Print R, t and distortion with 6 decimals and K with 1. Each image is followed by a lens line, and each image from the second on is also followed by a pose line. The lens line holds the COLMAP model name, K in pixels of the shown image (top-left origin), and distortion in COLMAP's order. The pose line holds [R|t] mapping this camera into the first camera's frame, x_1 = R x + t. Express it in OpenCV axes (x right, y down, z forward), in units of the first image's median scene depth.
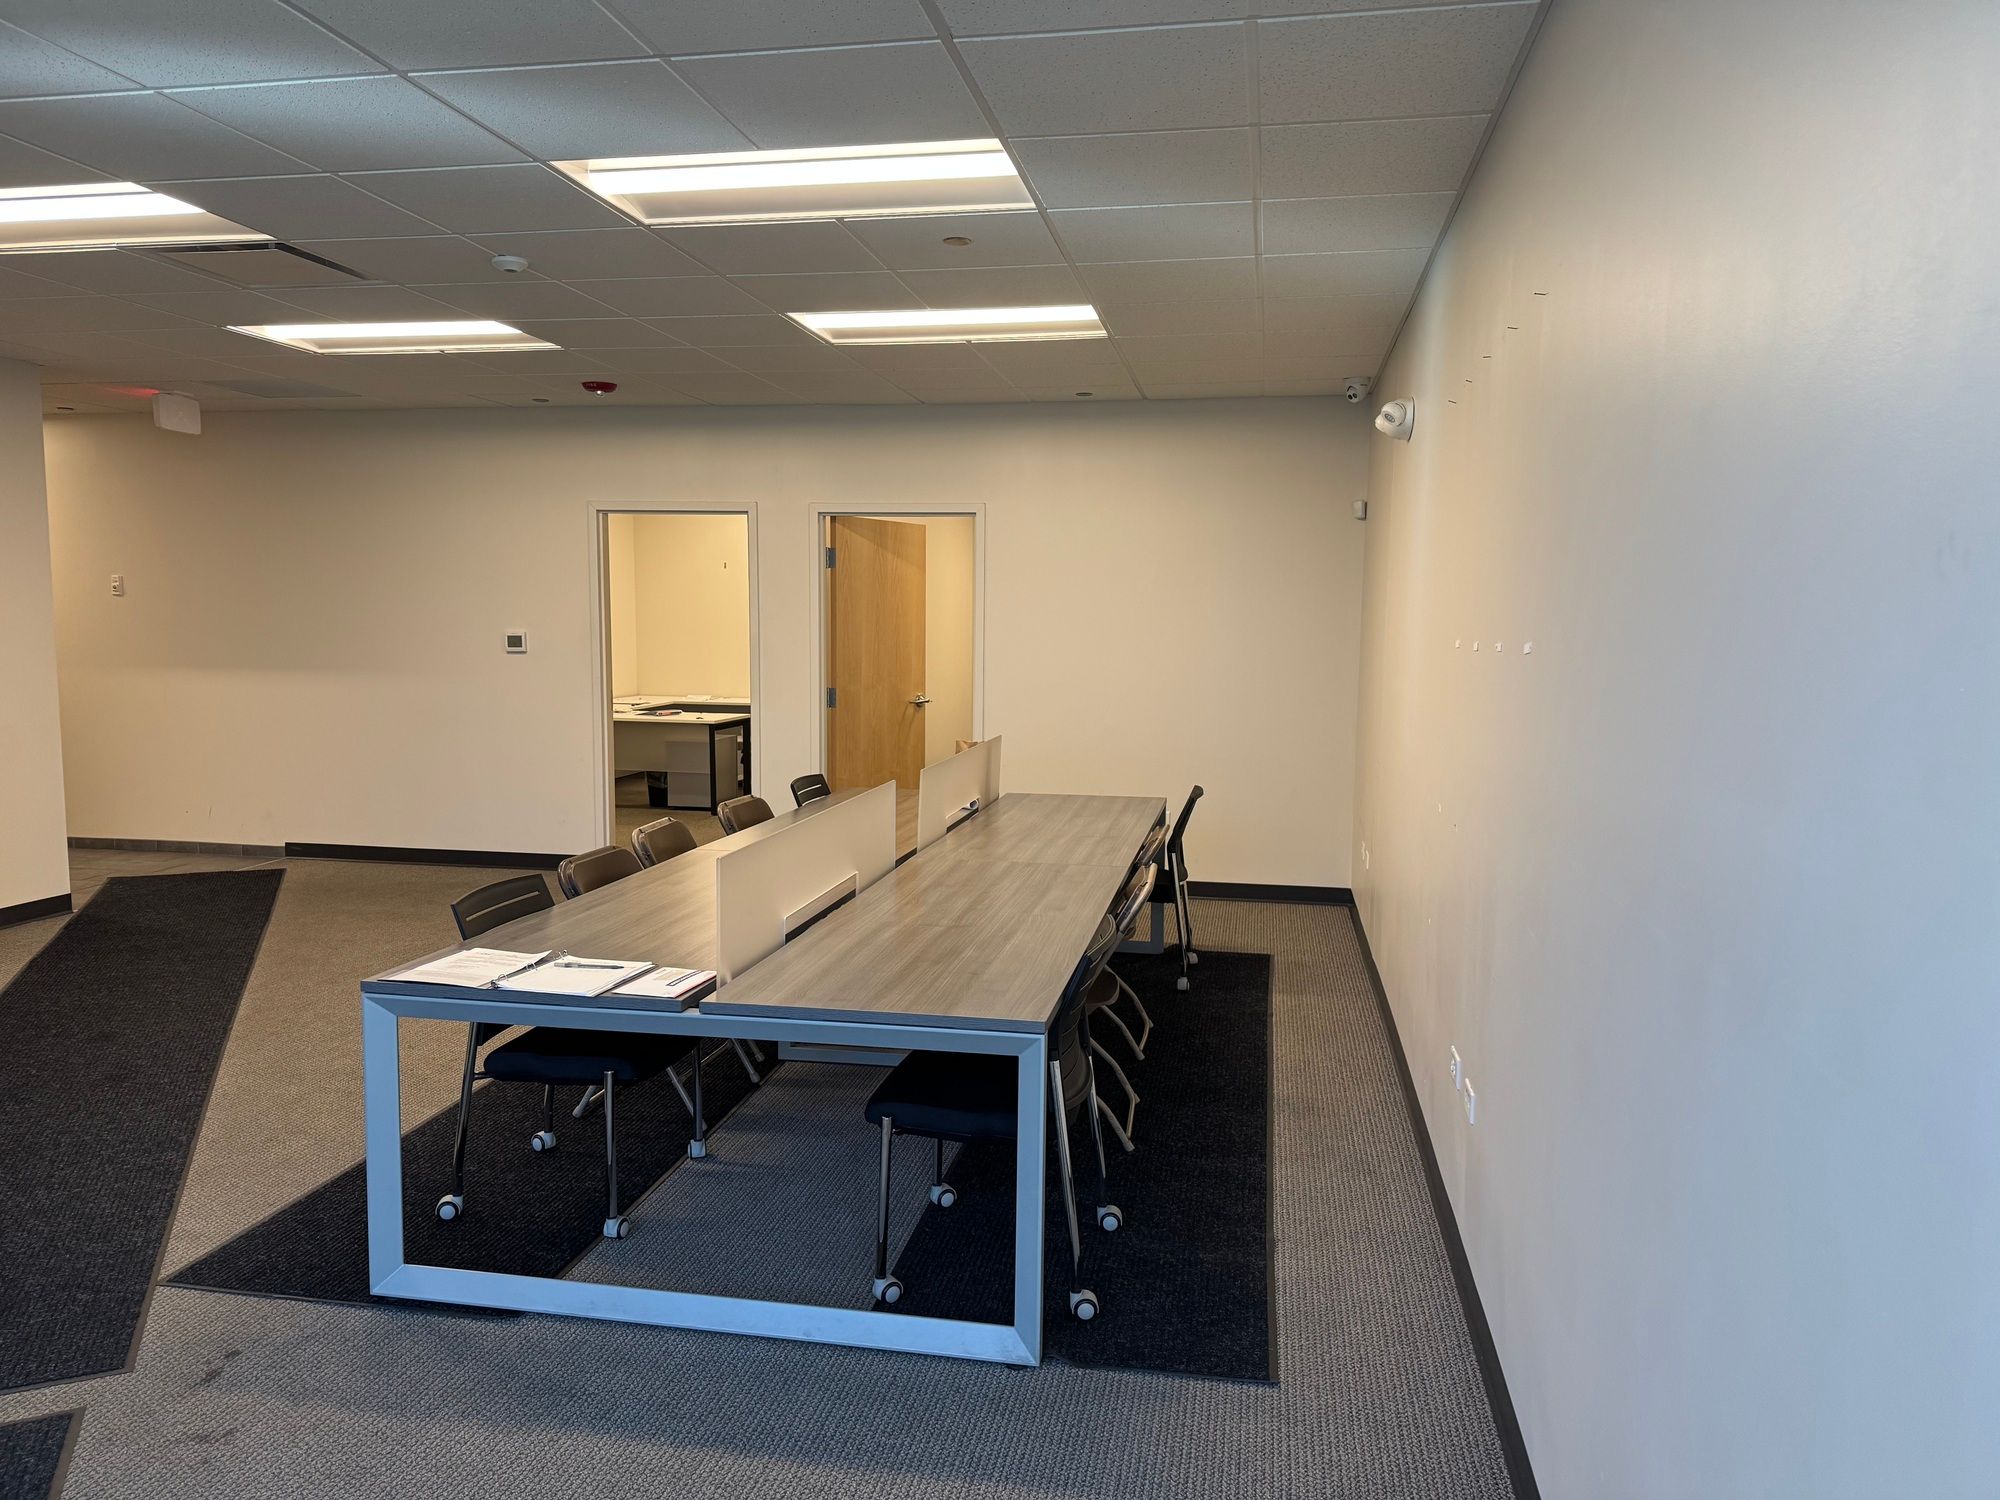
lens RADIAL K [[1391.3, 0, 1000.0], [0, 1391.3, 750.0], [0, 0, 1]] dist [0.054648, -0.045145]
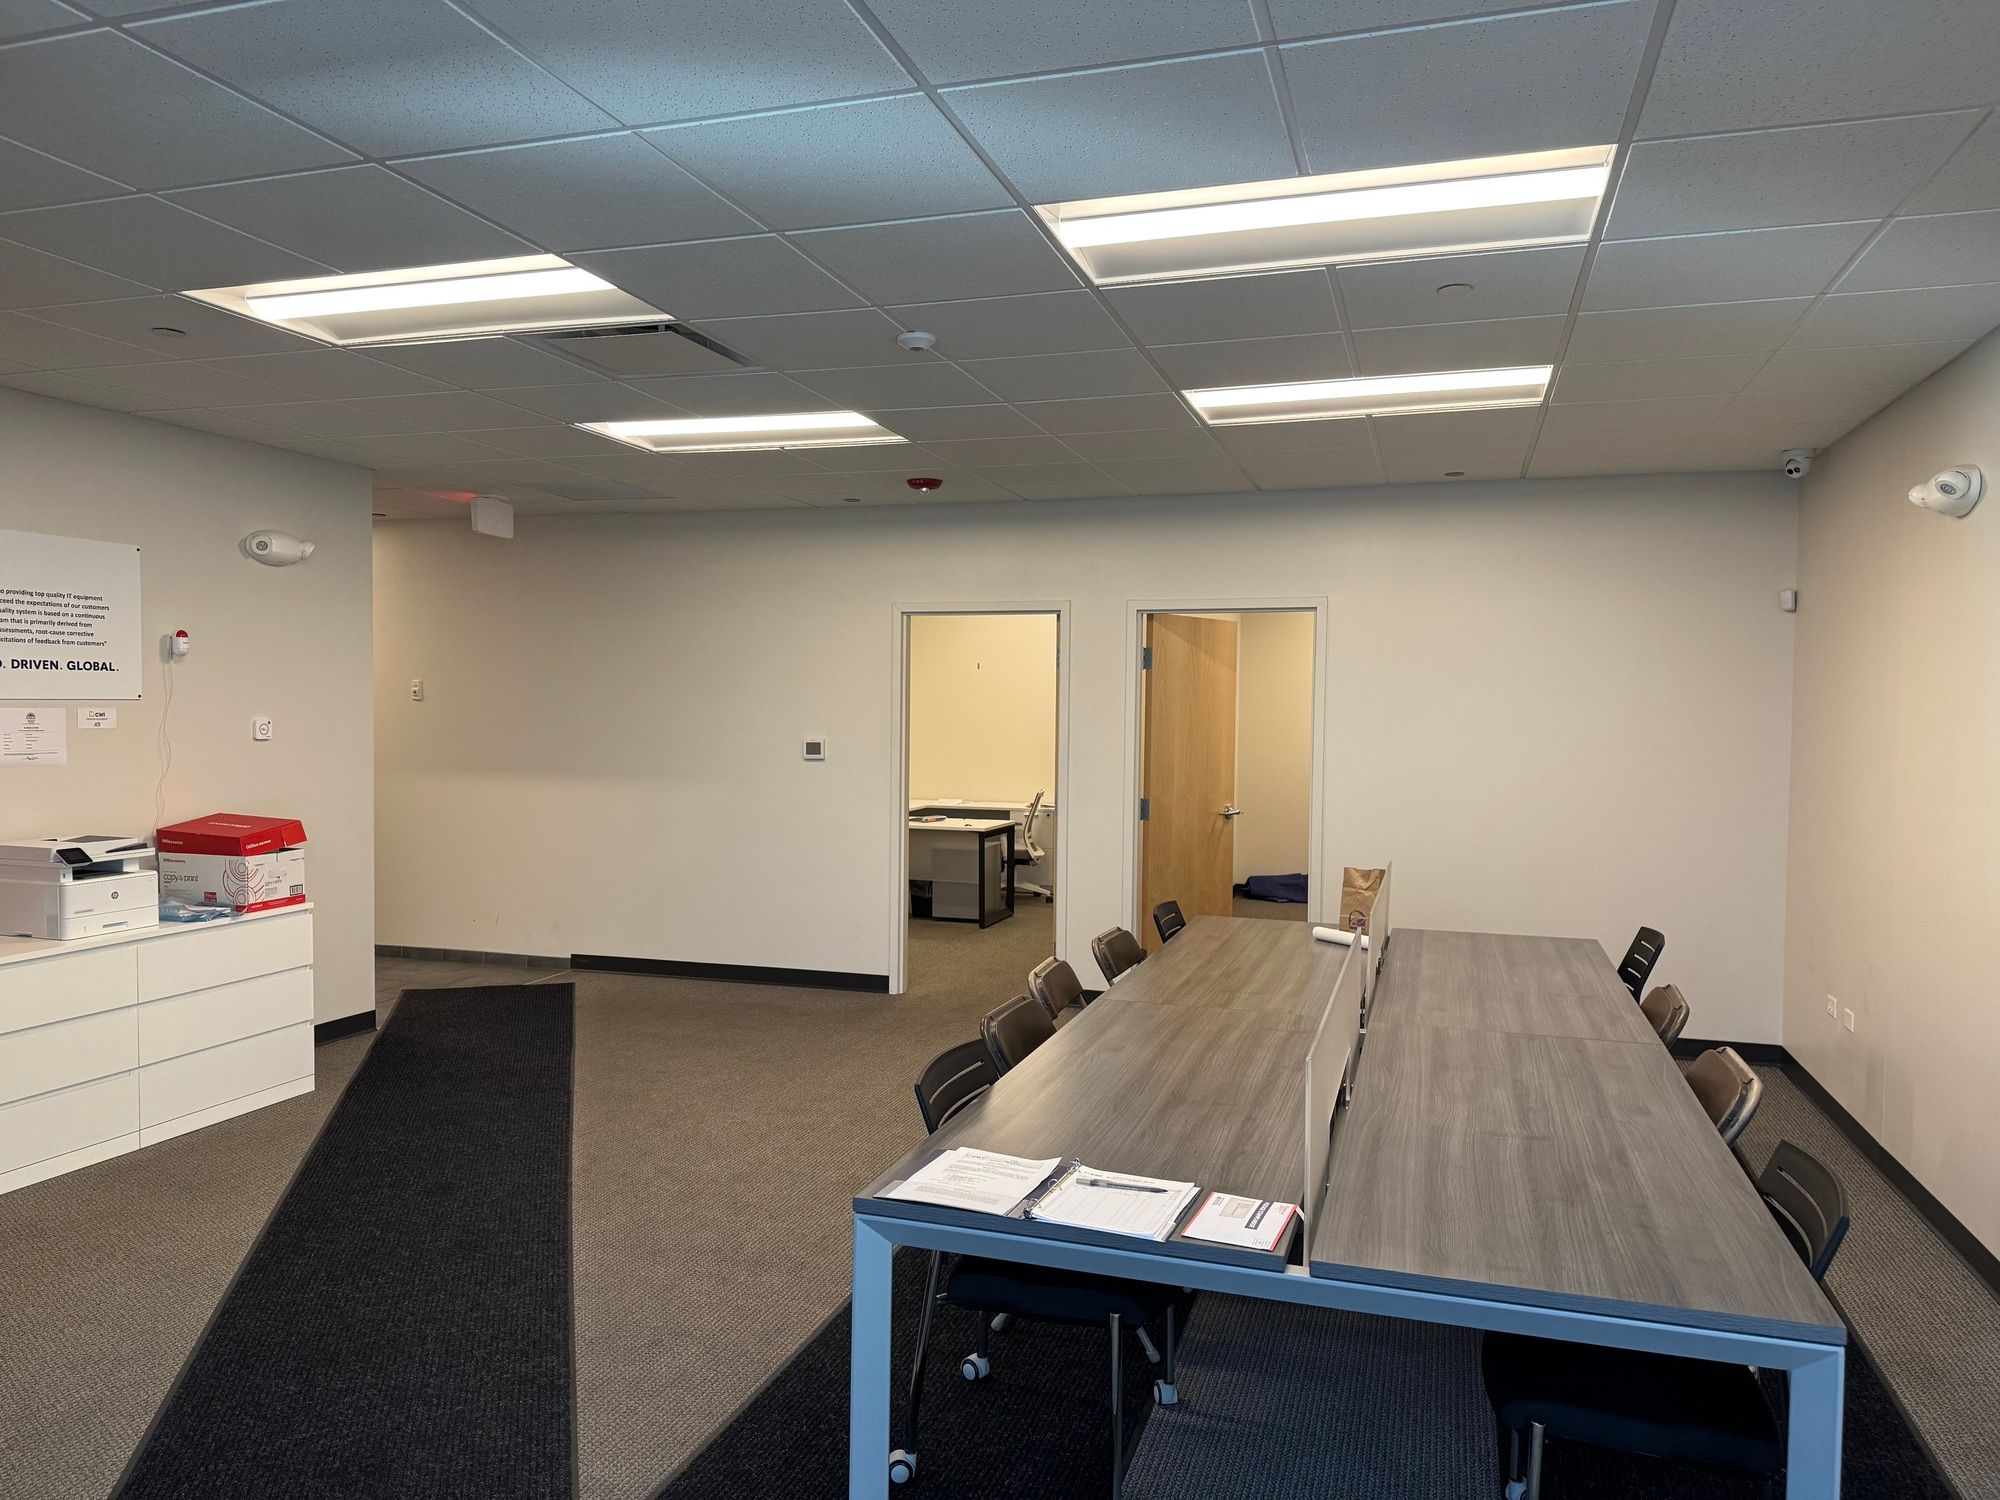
lens RADIAL K [[1386.2, 0, 1009.7], [0, 1386.2, 762.7], [0, 0, 1]] dist [0.065488, -0.073641]
pose [[0.993331, 0.004061, -0.115222, -0.137156], [-0.010720, 0.998303, -0.057231, -0.019931], [0.114795, 0.058085, 0.991690, 0.105166]]
